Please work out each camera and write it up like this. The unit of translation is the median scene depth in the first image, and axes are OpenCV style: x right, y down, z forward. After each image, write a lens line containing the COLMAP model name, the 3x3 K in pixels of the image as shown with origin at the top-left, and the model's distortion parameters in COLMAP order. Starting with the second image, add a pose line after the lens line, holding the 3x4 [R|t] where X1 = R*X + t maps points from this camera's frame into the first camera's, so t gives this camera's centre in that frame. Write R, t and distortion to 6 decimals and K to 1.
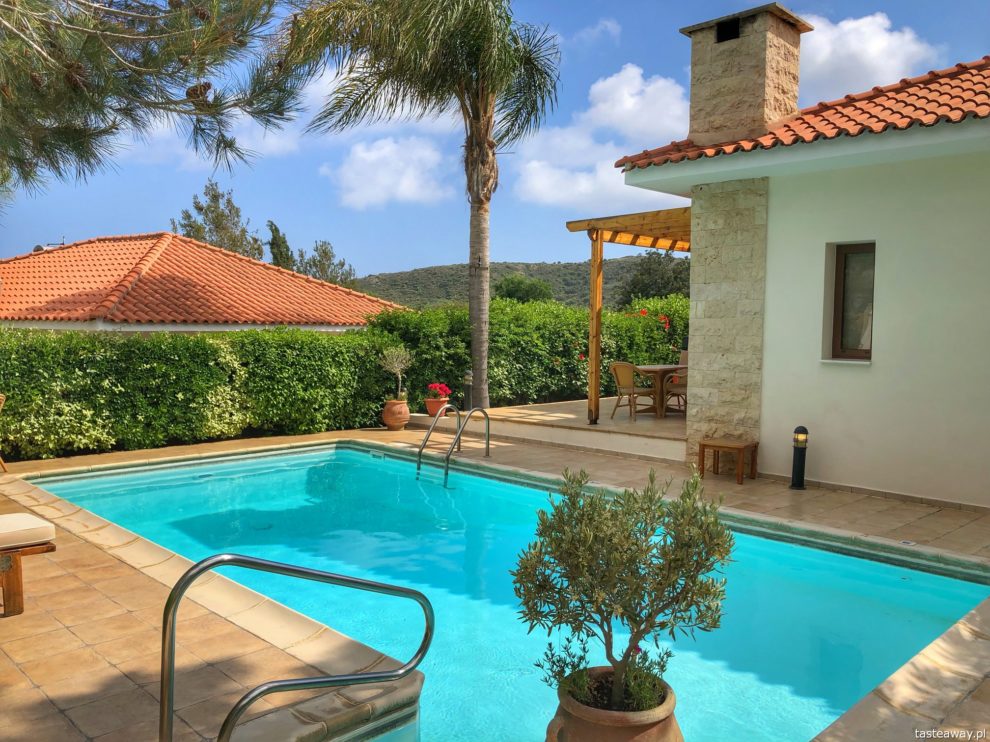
lens RADIAL K [[799.3, 0, 495.0], [0, 799.3, 371.0], [0, 0, 1]] dist [0.000536, -0.004936]
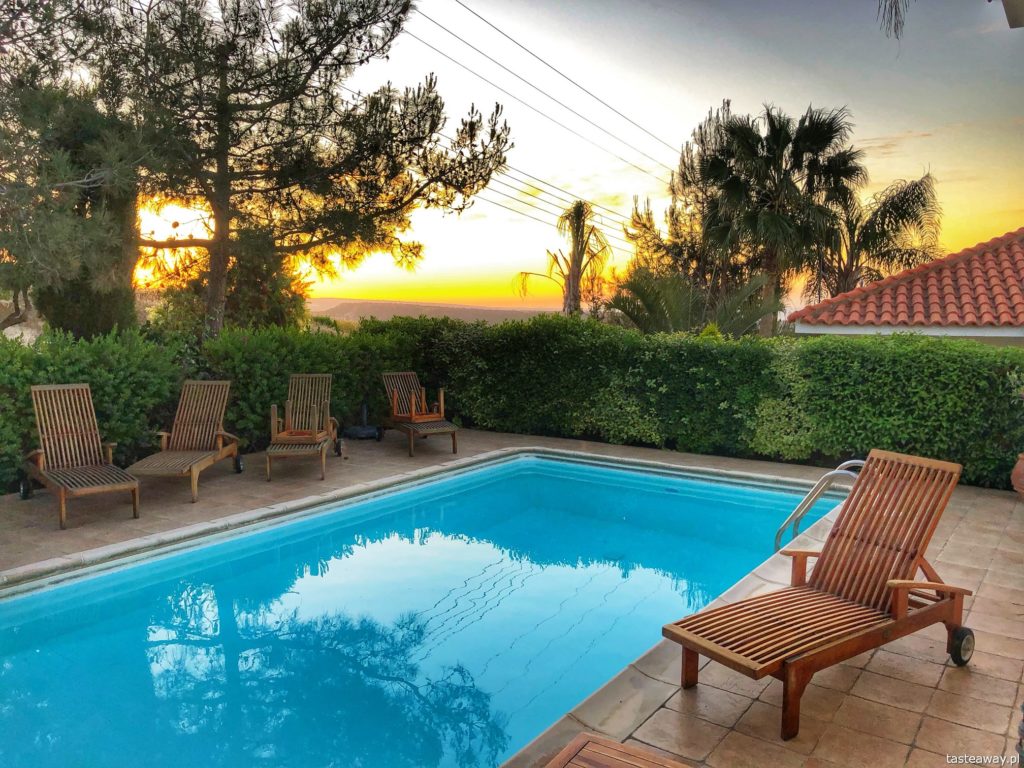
lens RADIAL K [[826.8, 0, 512.0], [0, 826.8, 384.0], [0, 0, 1]] dist [0.000536, -0.004936]
pose [[0.196667, 0.090835, -0.976254, 0.212031], [-0.061700, 0.994872, 0.080138, -0.023057], [0.978527, 0.044474, 0.201263, 0.228279]]
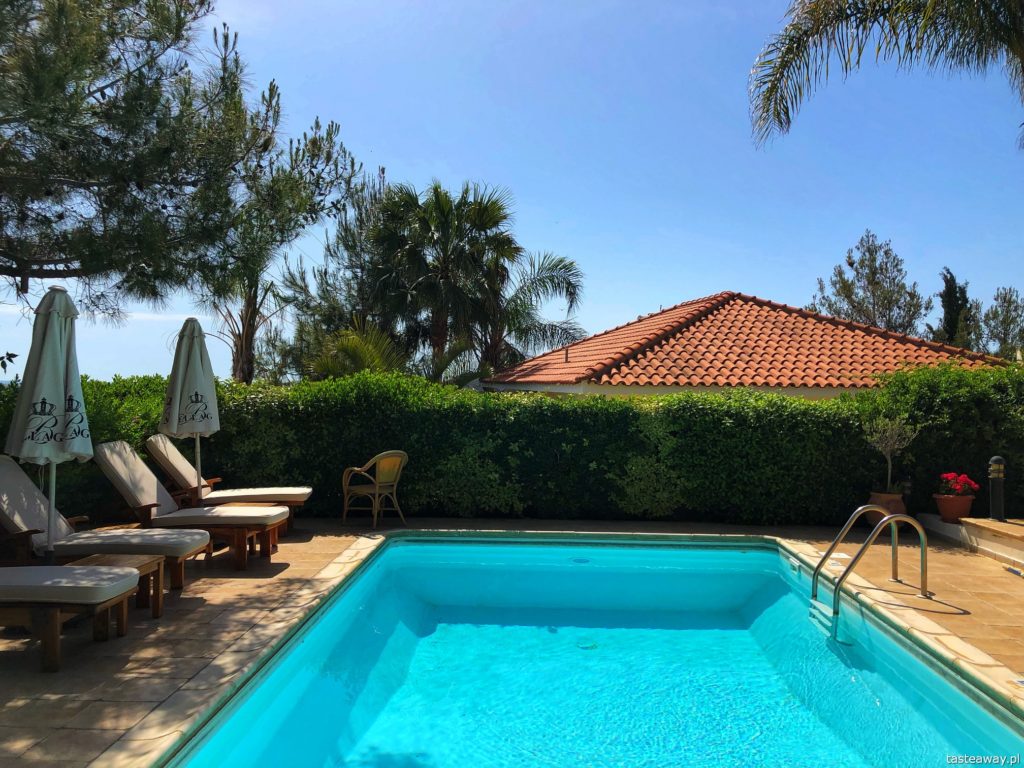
lens RADIAL K [[826.8, 0, 512.0], [0, 826.8, 384.0], [0, 0, 1]] dist [0.000536, -0.004936]
pose [[0.698135, 0.007059, -0.715931, 0.091374], [-0.051408, 0.997865, -0.040291, -0.007762], [0.714118, 0.064934, 0.697007, 0.108544]]
